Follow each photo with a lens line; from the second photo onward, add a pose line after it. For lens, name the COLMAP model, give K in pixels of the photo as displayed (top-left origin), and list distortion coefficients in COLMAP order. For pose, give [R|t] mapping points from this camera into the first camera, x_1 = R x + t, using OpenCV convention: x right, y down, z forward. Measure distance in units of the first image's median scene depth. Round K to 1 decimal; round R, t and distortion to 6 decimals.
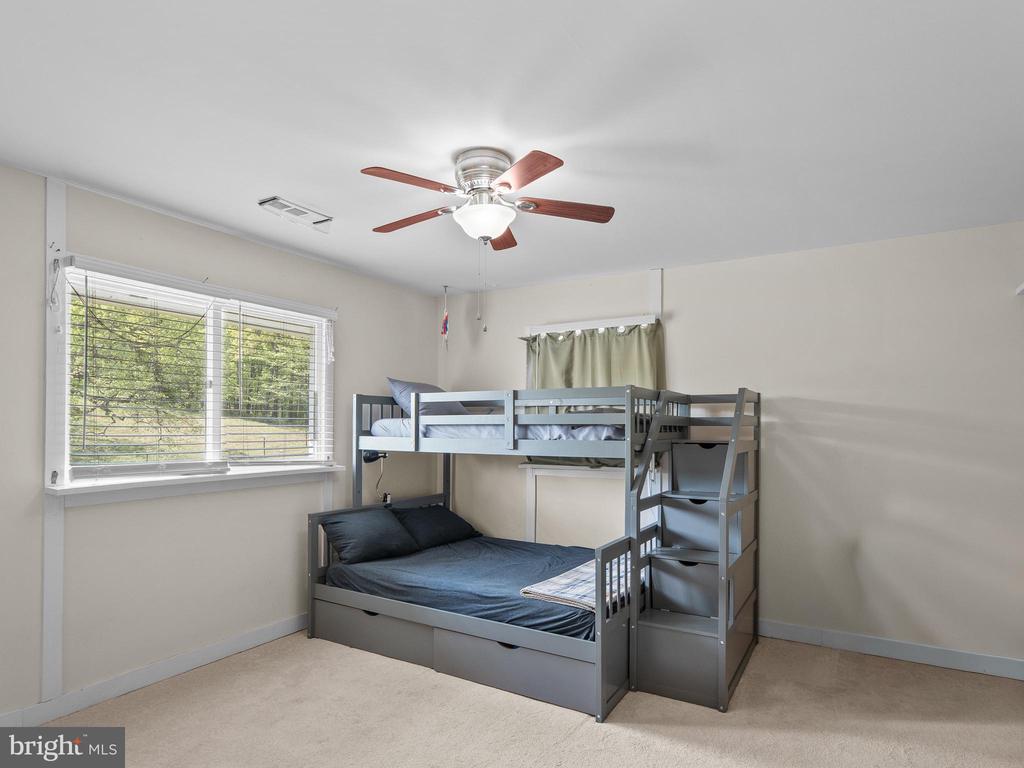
lens RADIAL K [[591.3, 0, 512.1], [0, 591.3, 423.5], [0, 0, 1]] dist [-0.000403, 0.000083]
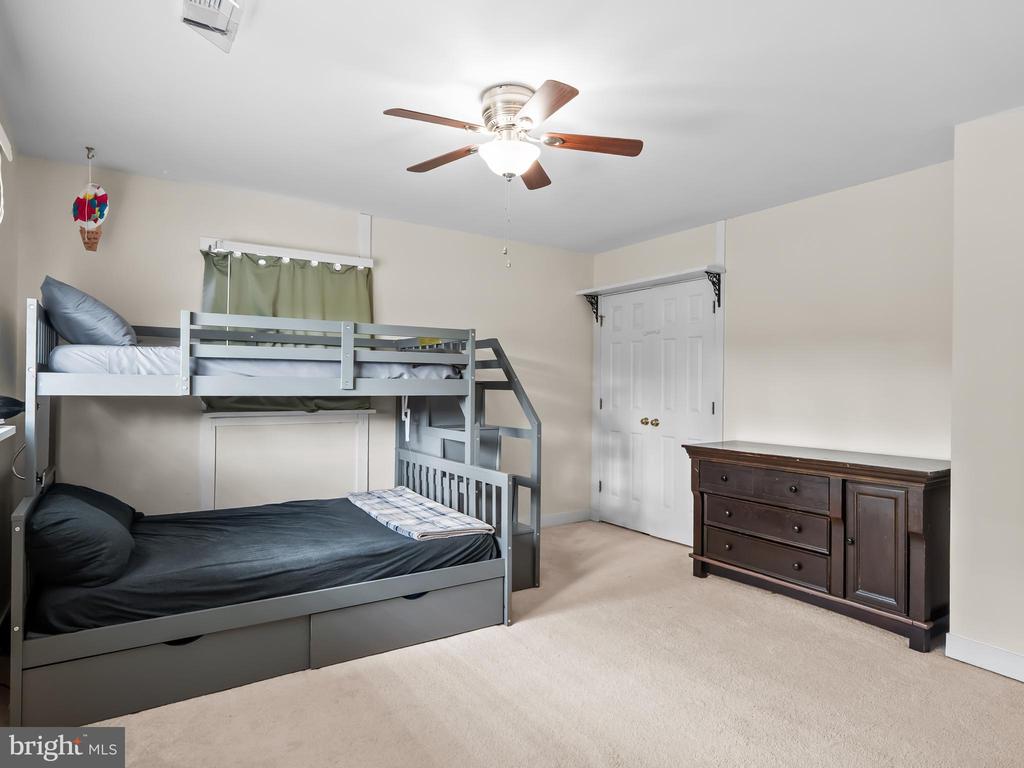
lens RADIAL K [[586.1, 0, 515.9], [0, 586.1, 379.5], [0, 0, 1]] dist [-0.001476, 0.000160]
pose [[0.440723, 0.007014, 0.897616, -0.676722], [-0.014916, 0.999889, -0.000490, 0.025698], [-0.897519, -0.013173, 0.440778, 0.392632]]
